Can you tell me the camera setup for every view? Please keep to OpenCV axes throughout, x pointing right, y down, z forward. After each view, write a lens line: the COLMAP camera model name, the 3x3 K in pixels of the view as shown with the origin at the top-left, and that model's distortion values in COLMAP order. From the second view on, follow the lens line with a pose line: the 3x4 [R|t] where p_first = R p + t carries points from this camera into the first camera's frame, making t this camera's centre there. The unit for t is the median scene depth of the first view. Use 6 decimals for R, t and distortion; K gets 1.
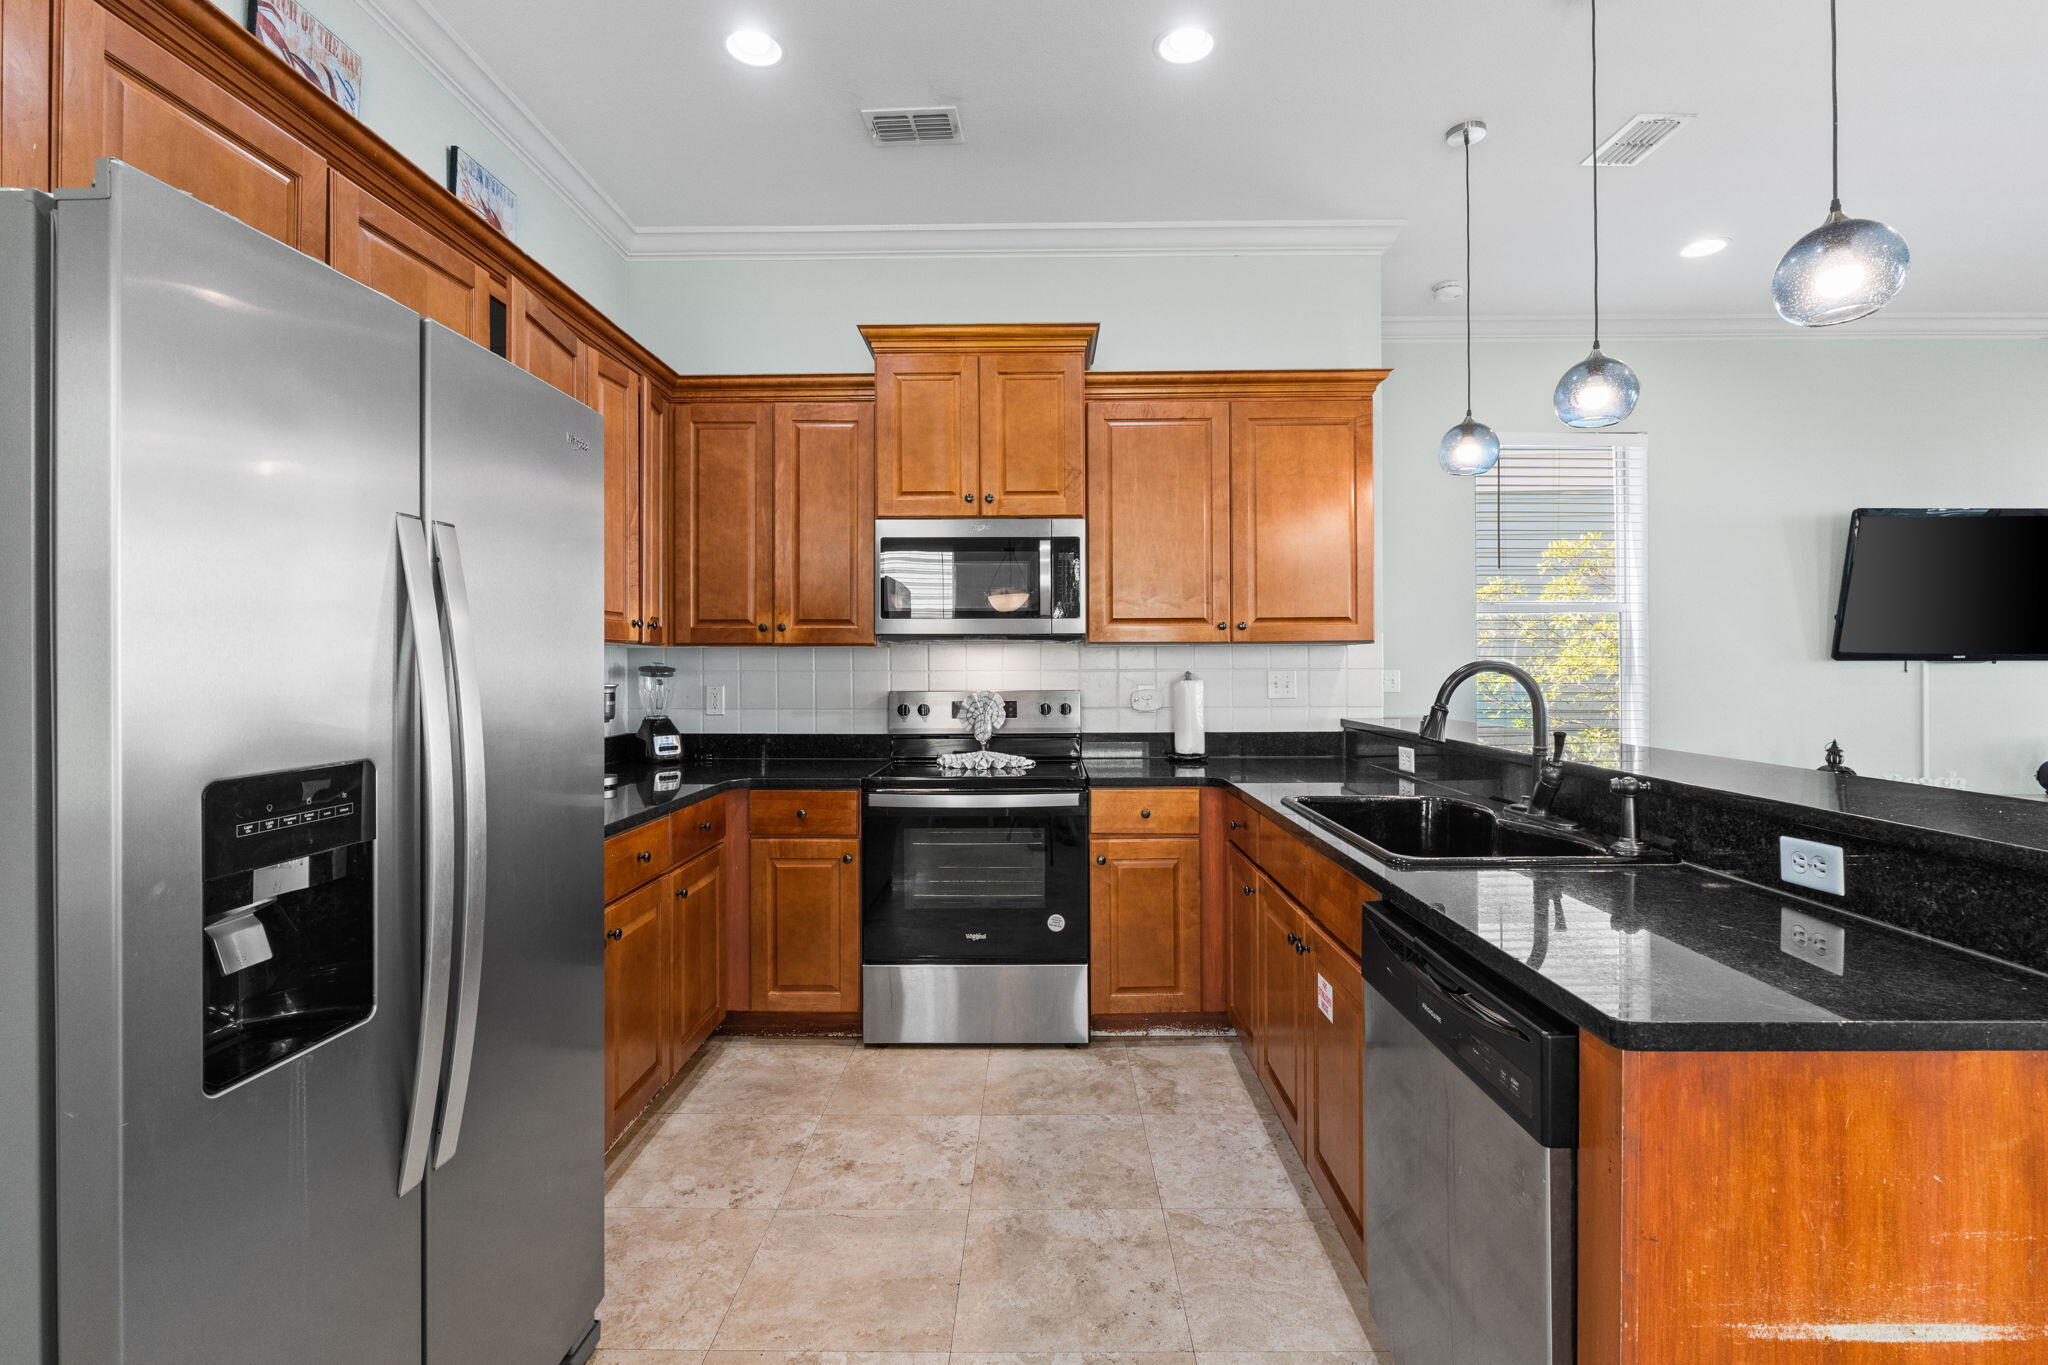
lens RADIAL K [[923.3, 0, 1027.6], [0, 923.3, 656.0], [0, 0, 1]] dist [-0.004807, -0.000542]
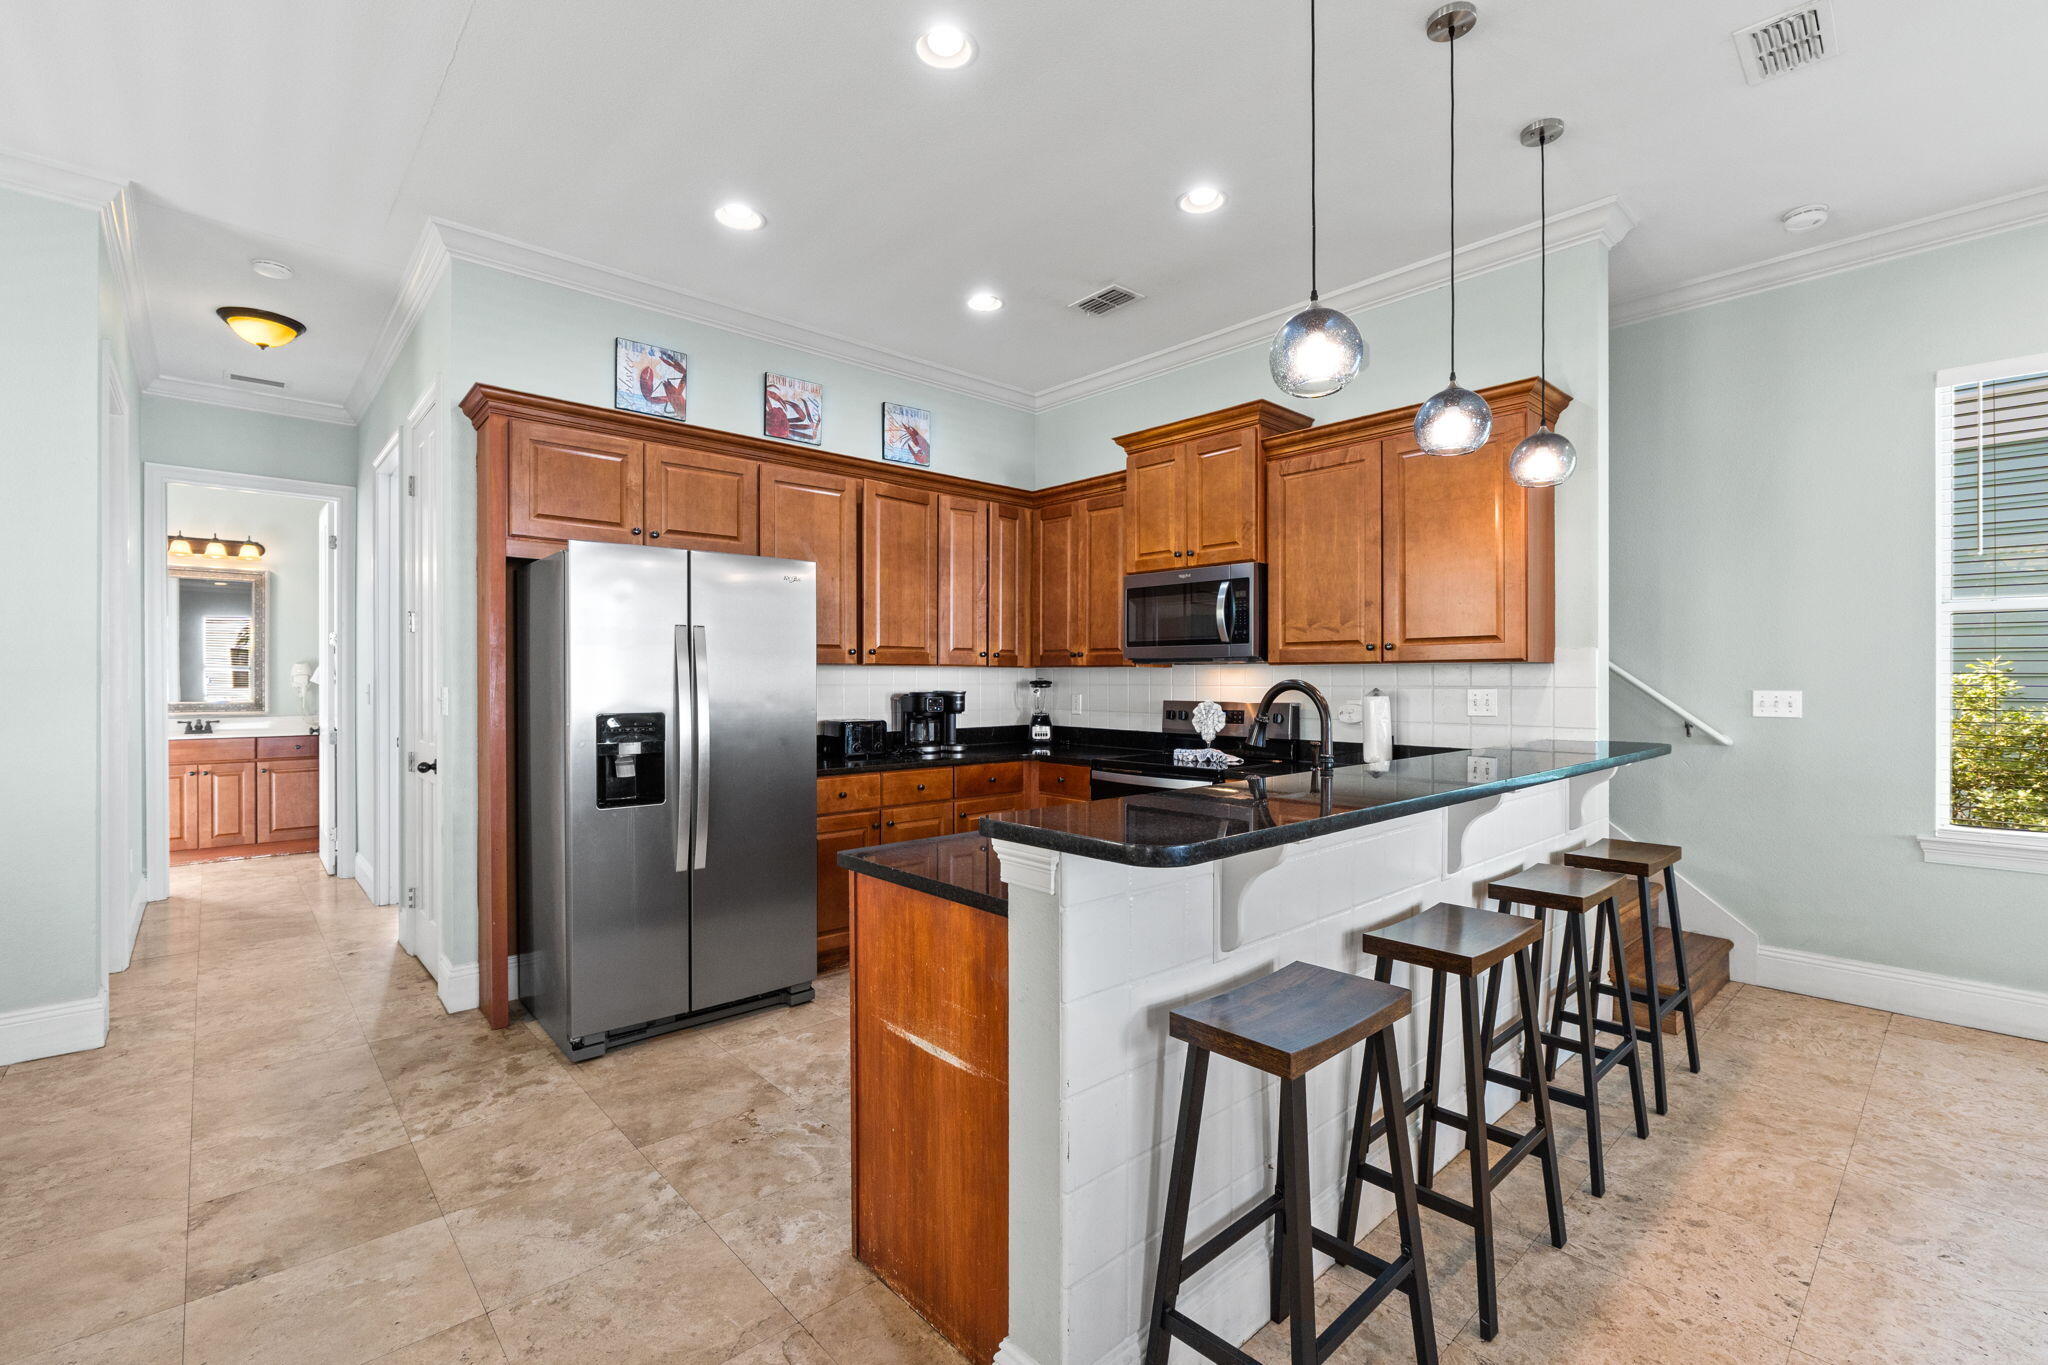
lens RADIAL K [[885.8, 0, 1027.8], [0, 885.8, 671.4], [0, 0, 1]] dist [-0.002658, -0.000162]
pose [[0.687814, -0.001142, -0.725886, 0.693224], [0.002807, 0.999995, 0.001087, -0.005756], [0.725882, -0.002785, 0.687814, -0.023343]]
